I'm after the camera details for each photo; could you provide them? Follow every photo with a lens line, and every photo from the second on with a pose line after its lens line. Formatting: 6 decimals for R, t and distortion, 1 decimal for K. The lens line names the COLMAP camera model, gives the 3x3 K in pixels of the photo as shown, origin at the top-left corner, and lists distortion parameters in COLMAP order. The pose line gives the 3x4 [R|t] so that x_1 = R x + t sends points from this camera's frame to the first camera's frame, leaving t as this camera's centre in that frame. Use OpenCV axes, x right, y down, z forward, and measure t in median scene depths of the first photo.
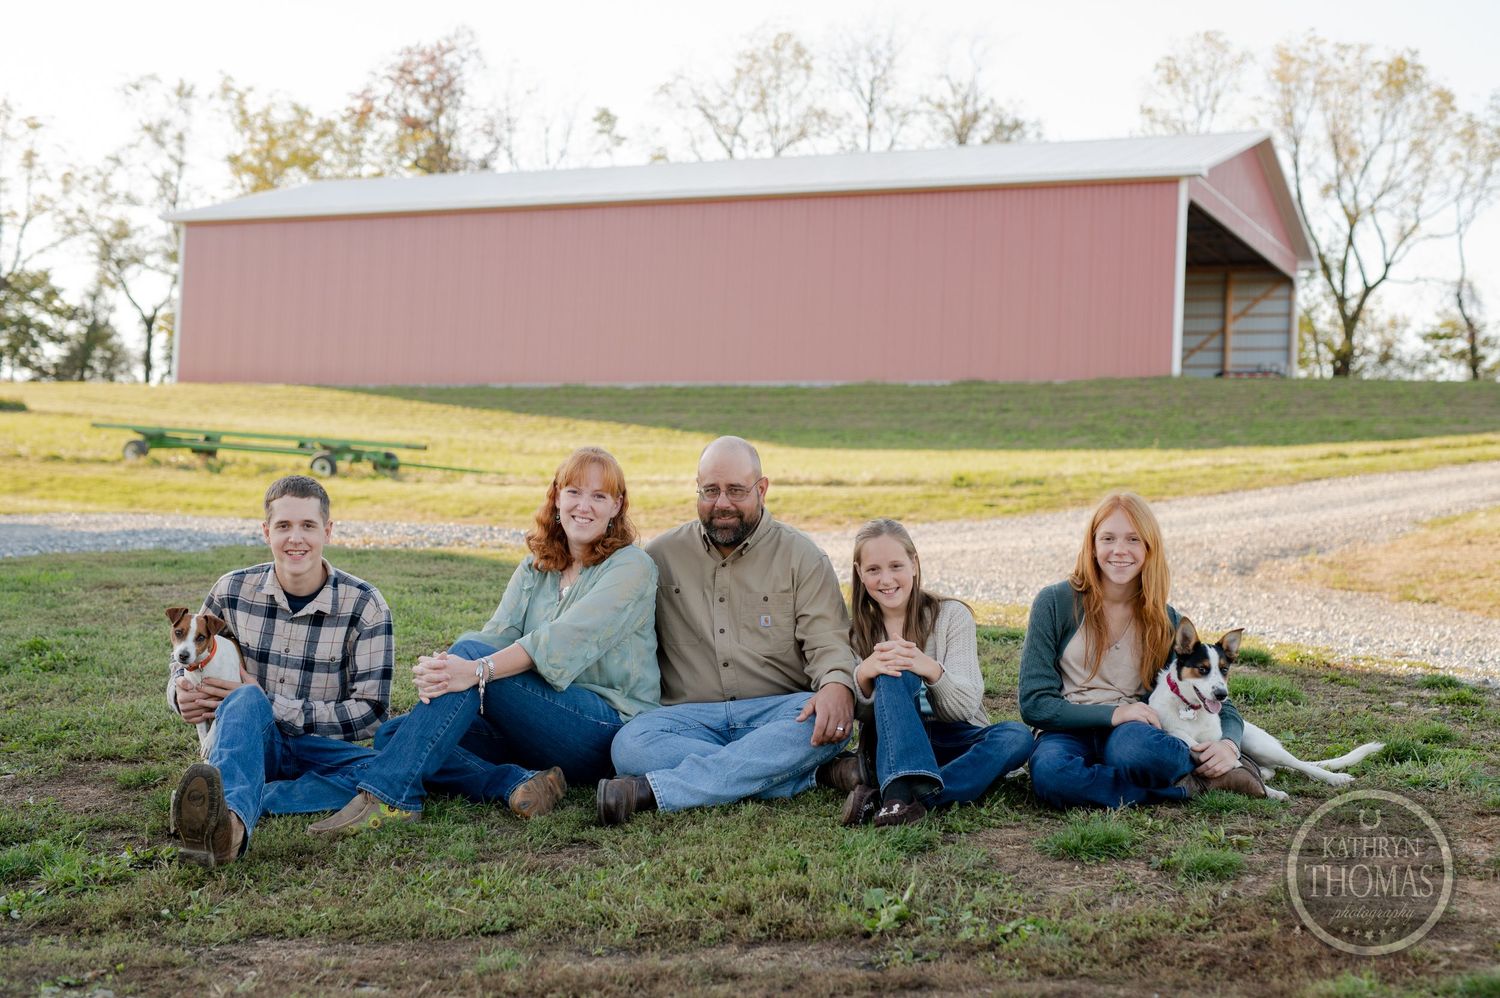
lens RADIAL K [[2139.2, 0, 750.0], [0, 2139.2, 499.0], [0, 0, 1]] dist [0.001299, 0.032813]
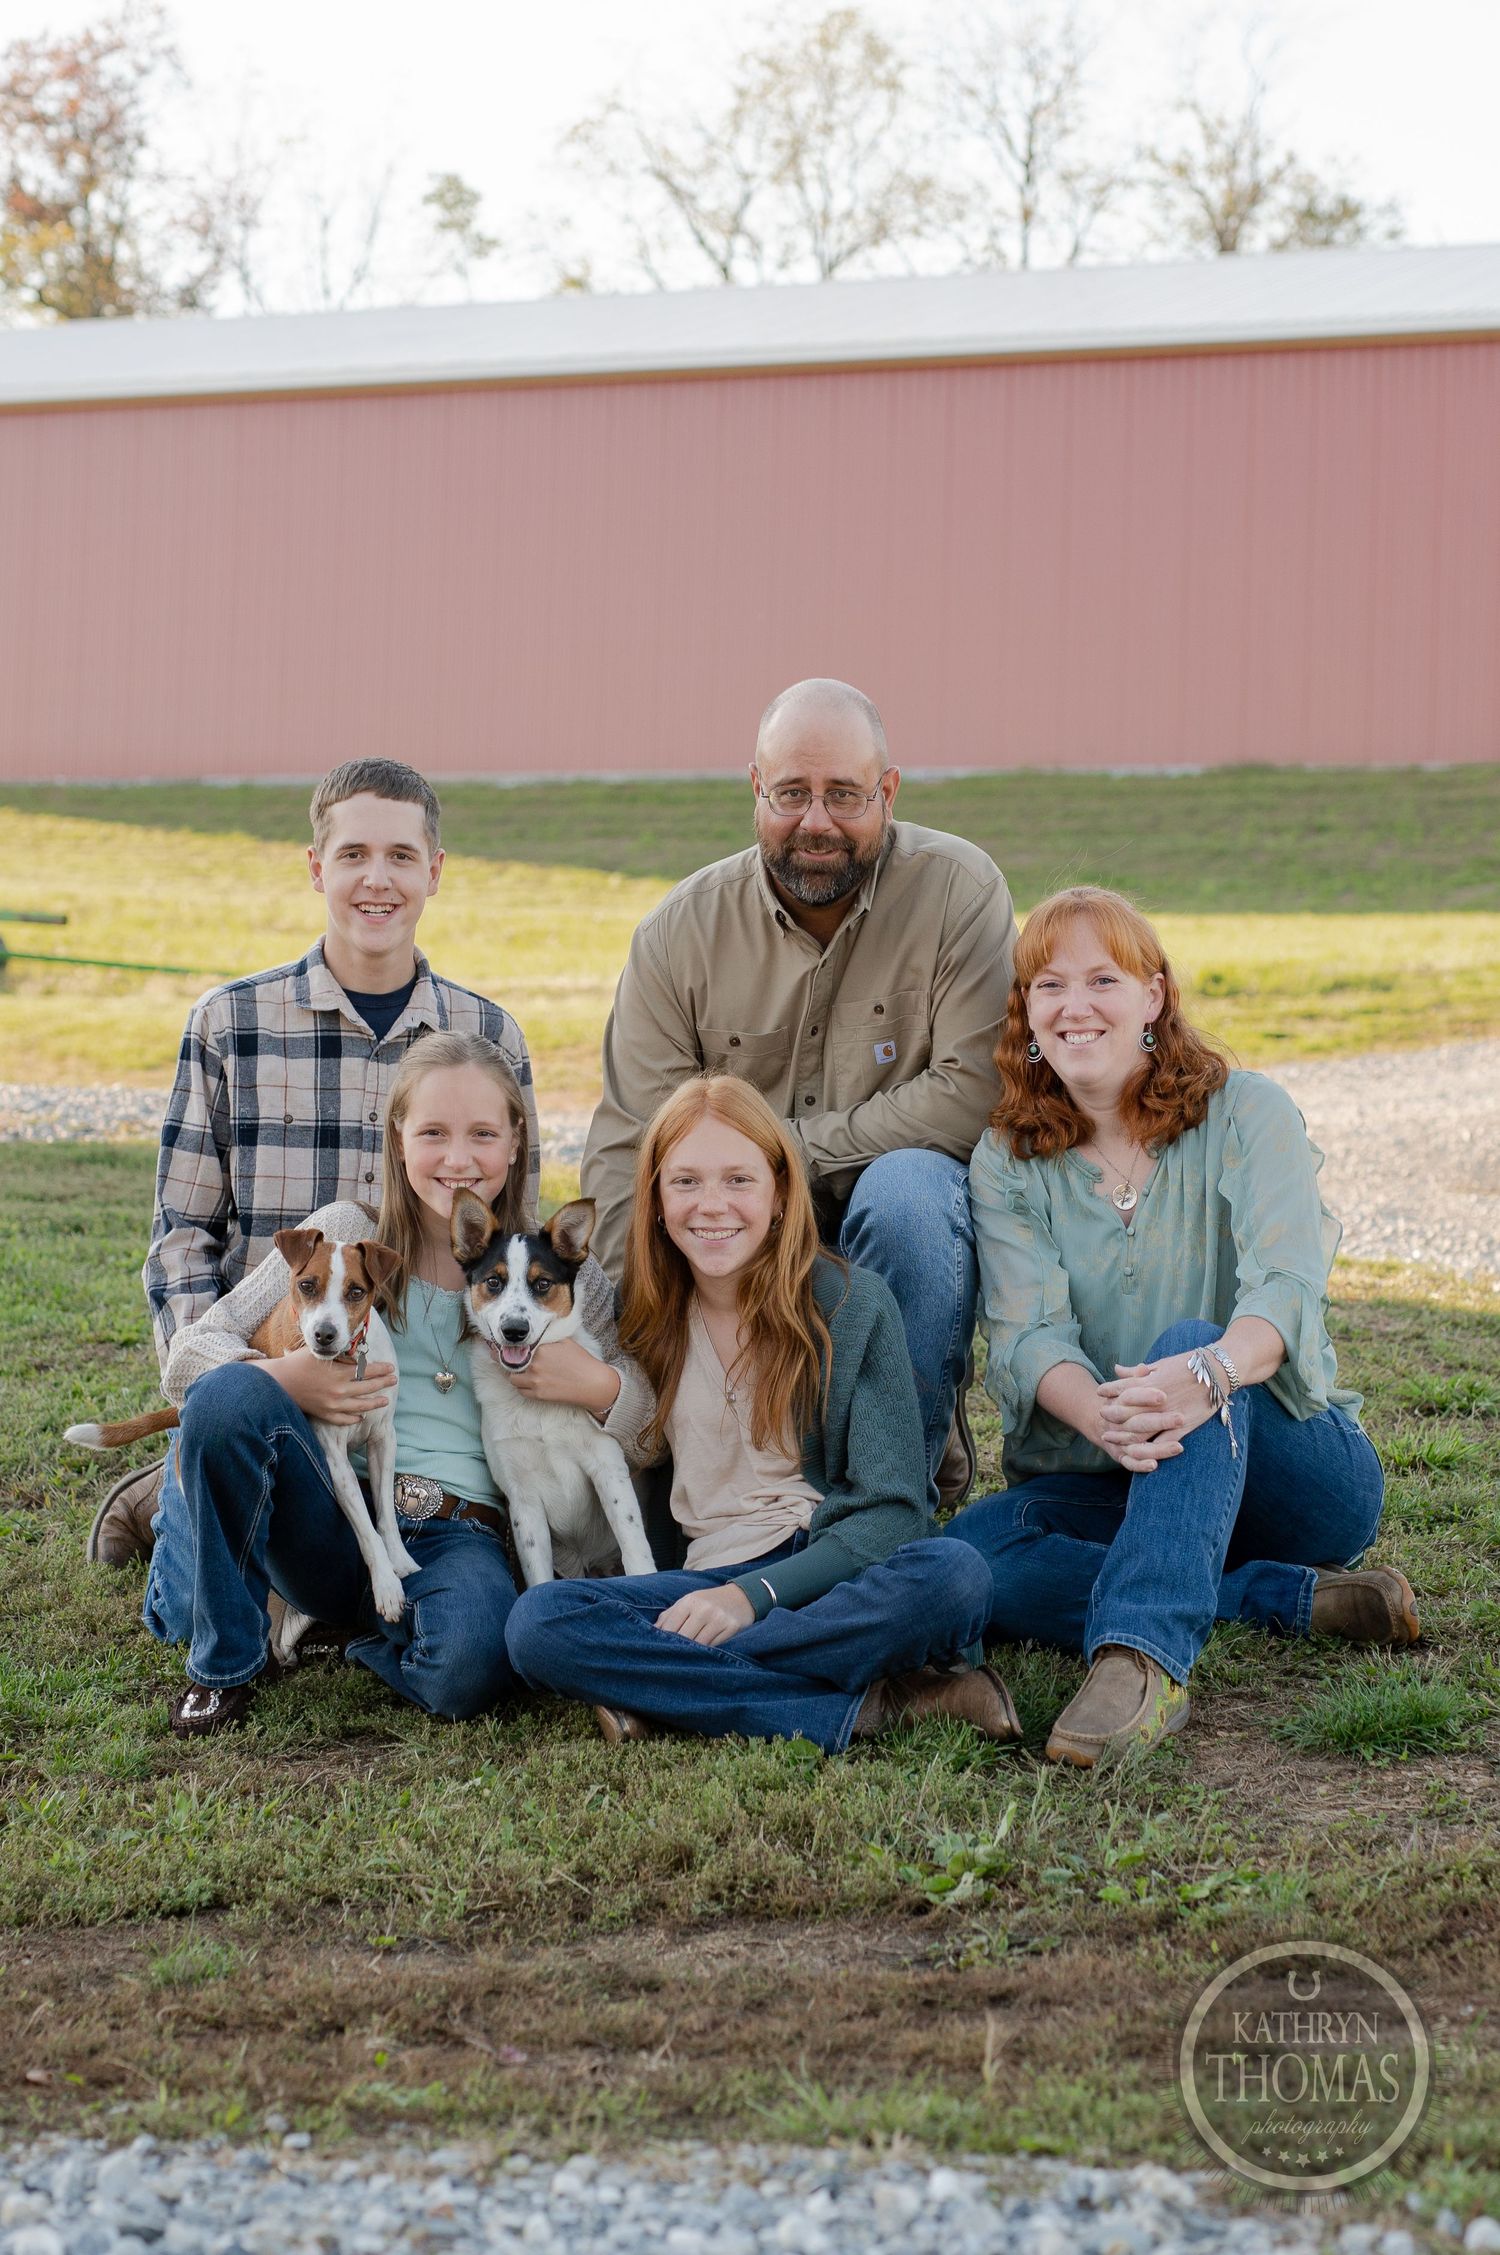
lens RADIAL K [[4047.4, 0, 750.0], [0, 4047.4, 1127.5], [0, 0, 1]] dist [0.007655, -0.178210]
pose [[0.999564, -0.007927, 0.028457, -0.024405], [0.007423, 0.999814, 0.017788, 0.005553], [-0.028593, -0.017569, 0.999437, 0.102258]]
